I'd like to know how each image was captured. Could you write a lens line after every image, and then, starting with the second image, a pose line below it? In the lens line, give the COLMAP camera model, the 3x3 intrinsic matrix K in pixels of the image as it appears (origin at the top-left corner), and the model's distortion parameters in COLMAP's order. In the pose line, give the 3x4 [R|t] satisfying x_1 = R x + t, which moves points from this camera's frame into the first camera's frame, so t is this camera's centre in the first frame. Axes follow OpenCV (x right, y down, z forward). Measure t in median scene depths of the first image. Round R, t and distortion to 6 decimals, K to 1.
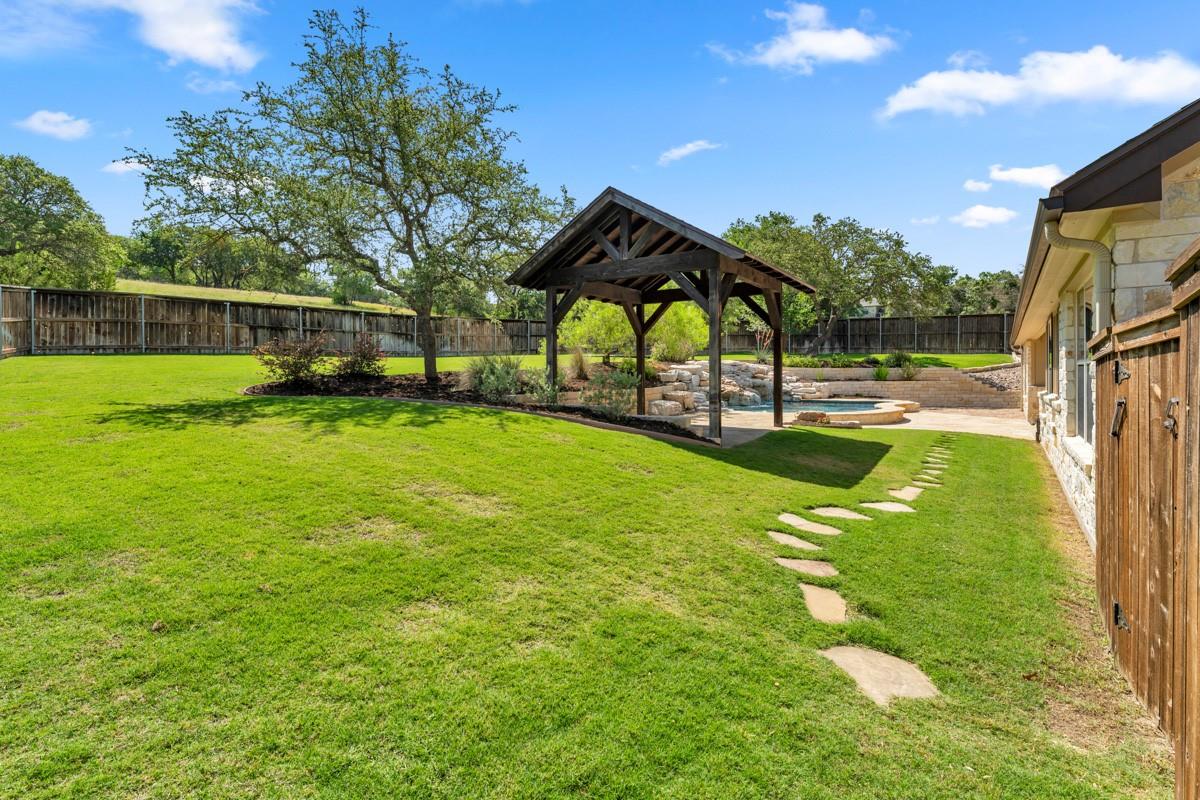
lens RADIAL K [[594.1, 0, 595.5], [0, 594.1, 375.9], [0, 0, 1]] dist [0.001745, 0.000067]
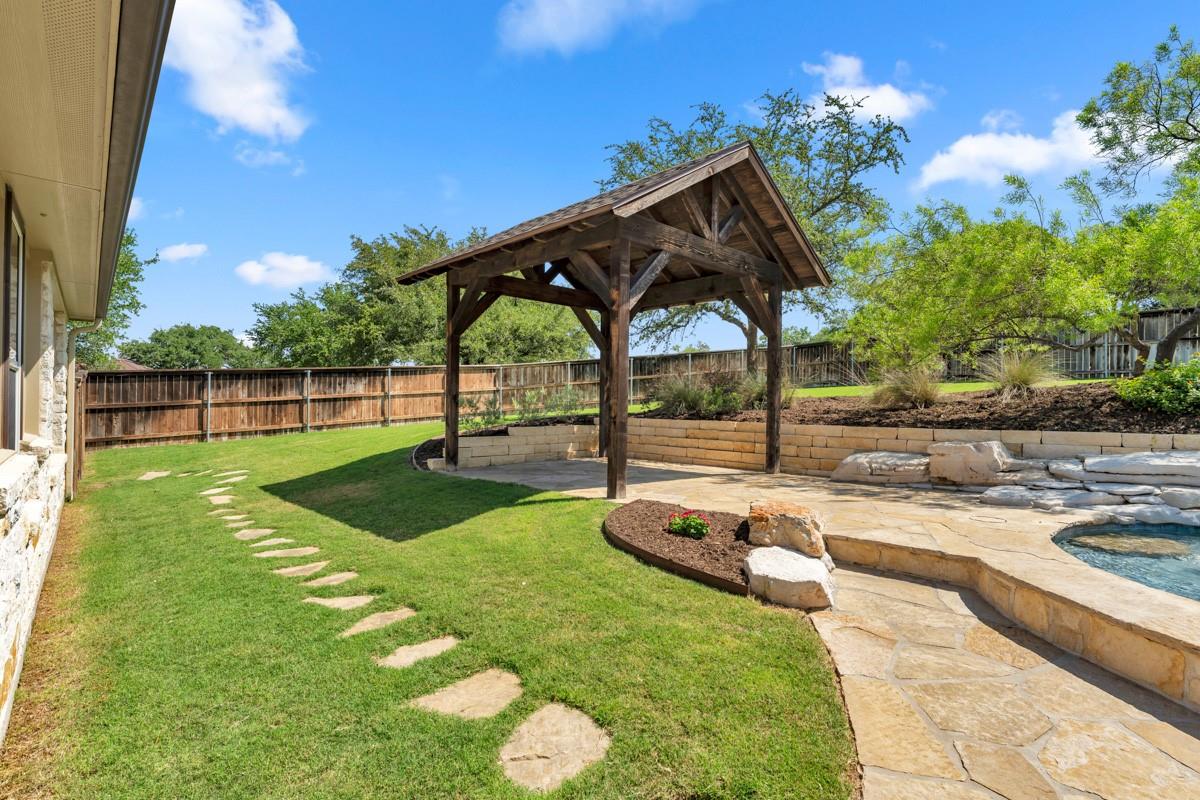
lens RADIAL K [[575.7, 0, 595.9], [0, 575.7, 404.5], [0, 0, 1]] dist [-0.009469, -0.000099]
pose [[-0.245402, 0.004194, -0.969412, 0.381083], [-0.014074, 0.999870, 0.007889, 0.000523], [0.969319, 0.015580, -0.245311, 0.530703]]
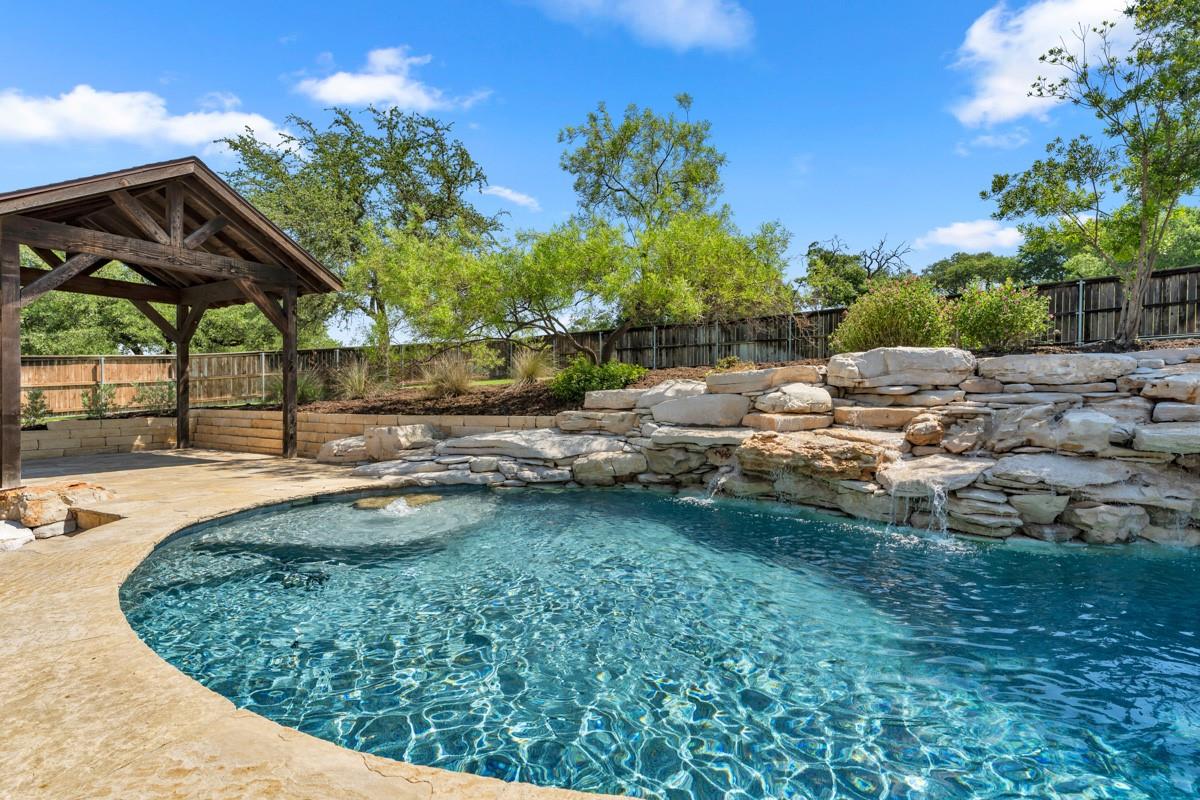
lens RADIAL K [[566.2, 0, 597.4], [0, 566.2, 399.0], [0, 0, 1]] dist [-0.000161, -0.000596]
pose [[0.033421, 0.014392, -0.999338, 0.402681], [-0.006961, 0.999875, 0.014167, -0.002537], [0.999417, 0.006482, 0.033517, 0.727985]]
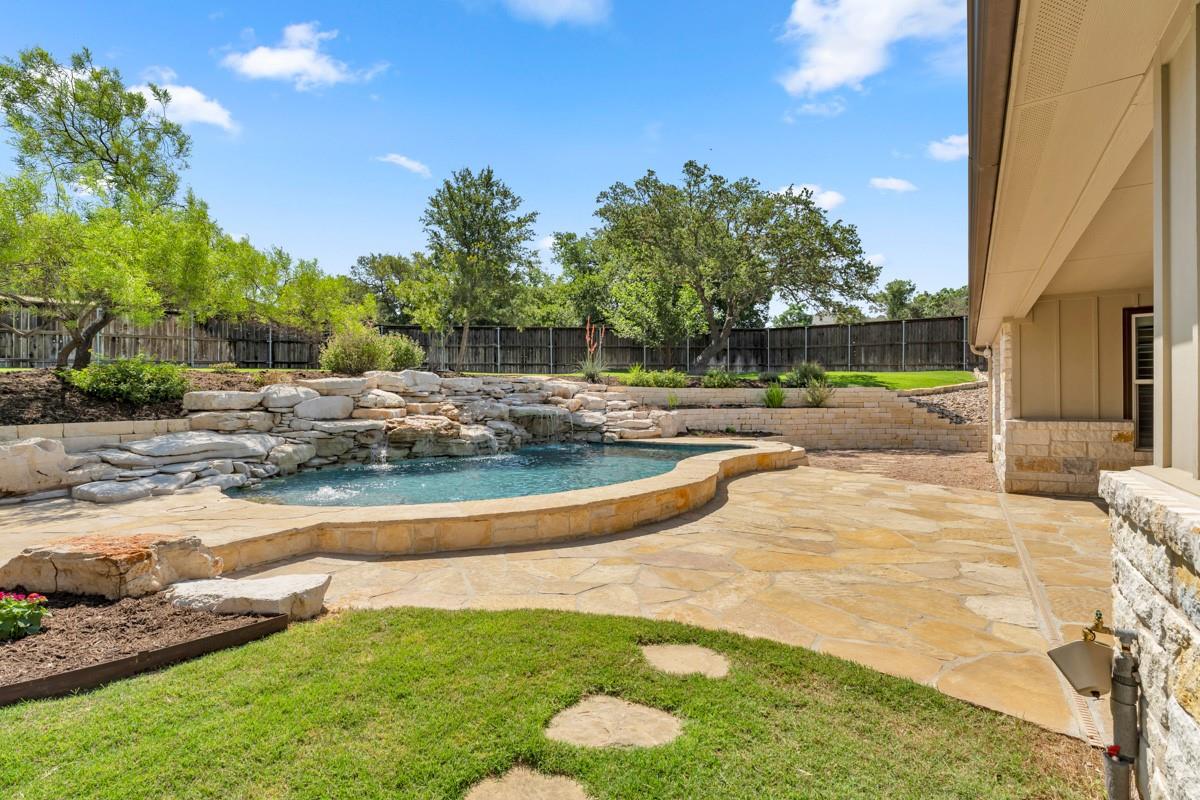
lens RADIAL K [[566.2, 0, 597.4], [0, 566.2, 399.0], [0, 0, 1]] dist [-0.000161, -0.000596]
pose [[0.999755, -0.000153, 0.022117, 0.297553], [0.000315, 0.999973, -0.007319, 0.003306], [-0.022115, 0.007324, 0.999729, 0.421290]]
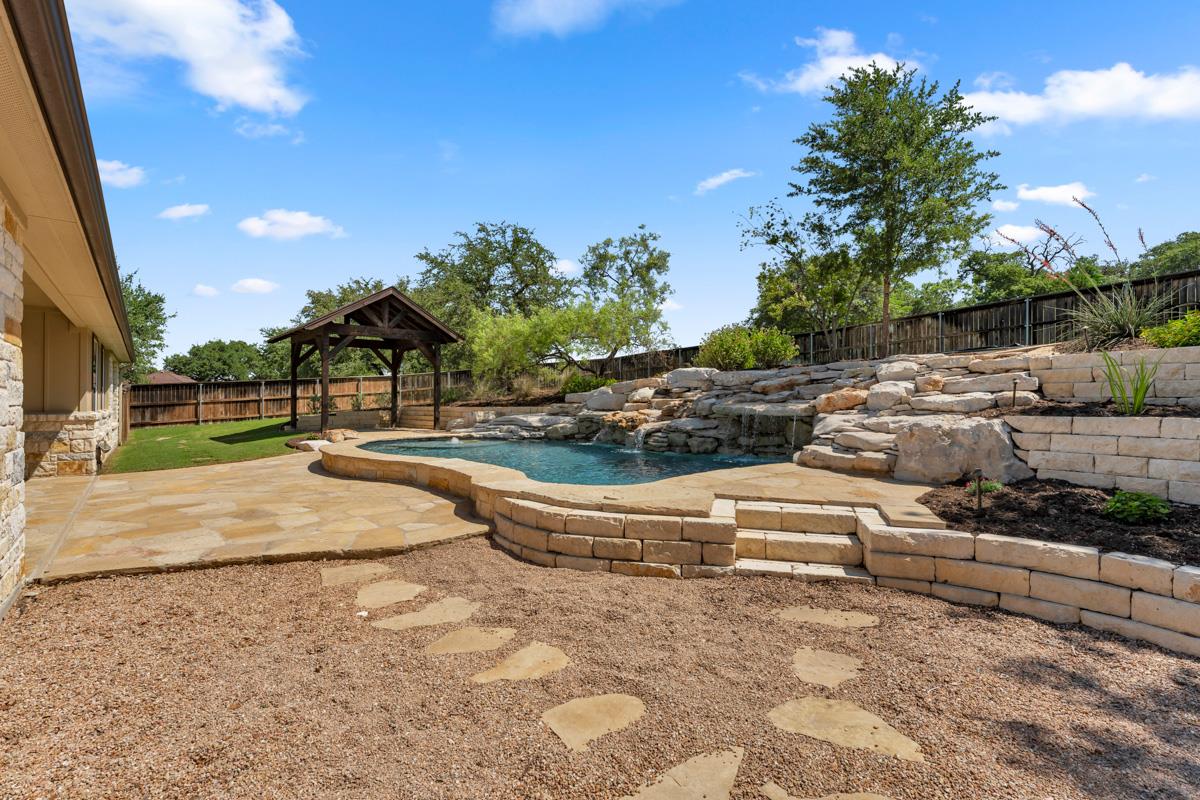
lens RADIAL K [[566.2, 0, 597.4], [0, 566.2, 399.0], [0, 0, 1]] dist [-0.000161, -0.000596]
pose [[-0.293439, -0.000896, -0.955977, 0.635715], [-0.000655, 1.000000, -0.000736, 0.003805], [0.955978, 0.000410, -0.293440, 0.930976]]
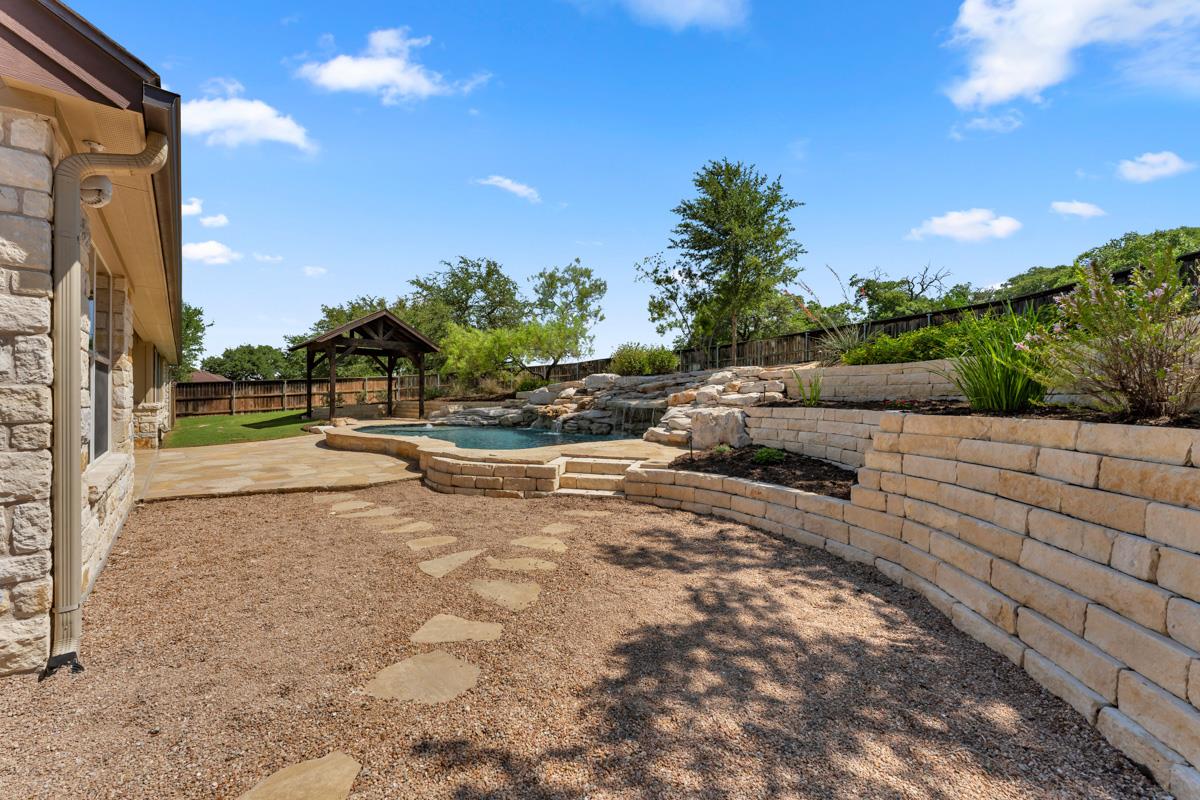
lens RADIAL K [[478.9, 0, 594.3], [0, 478.9, 402.6], [0, 0, 1]] dist [0.000492, 0.000176]
pose [[-0.259205, 0.009668, -0.965774, 0.693546], [-0.006316, 0.999912, 0.011704, 0.004209], [0.965802, 0.009133, -0.259121, 1.000759]]
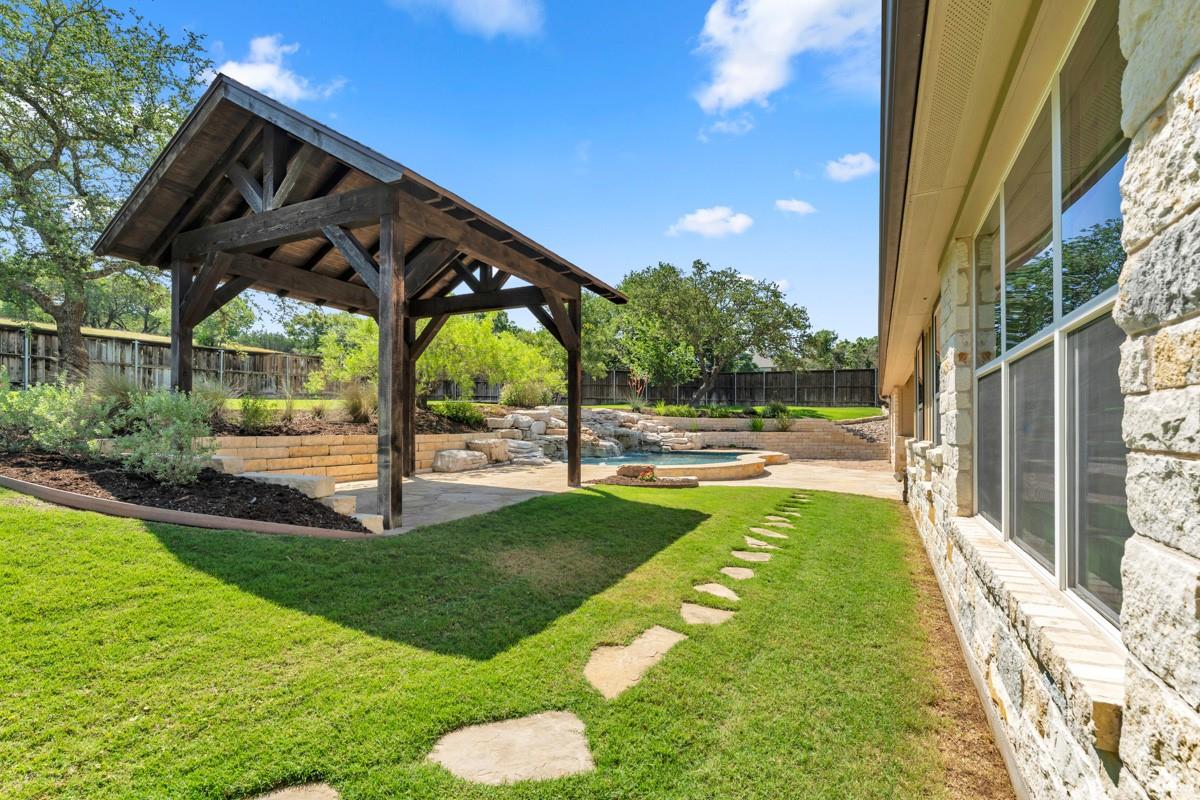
lens RADIAL K [[543.7, 0, 603.7], [0, 543.7, 422.3], [0, 0, 1]] dist [-0.000497, -0.000162]
pose [[0.990918, 0.009432, 0.134136, 0.122873], [-0.007566, 0.999868, -0.014407, 0.008434], [-0.134254, 0.013262, 0.990858, 0.166266]]
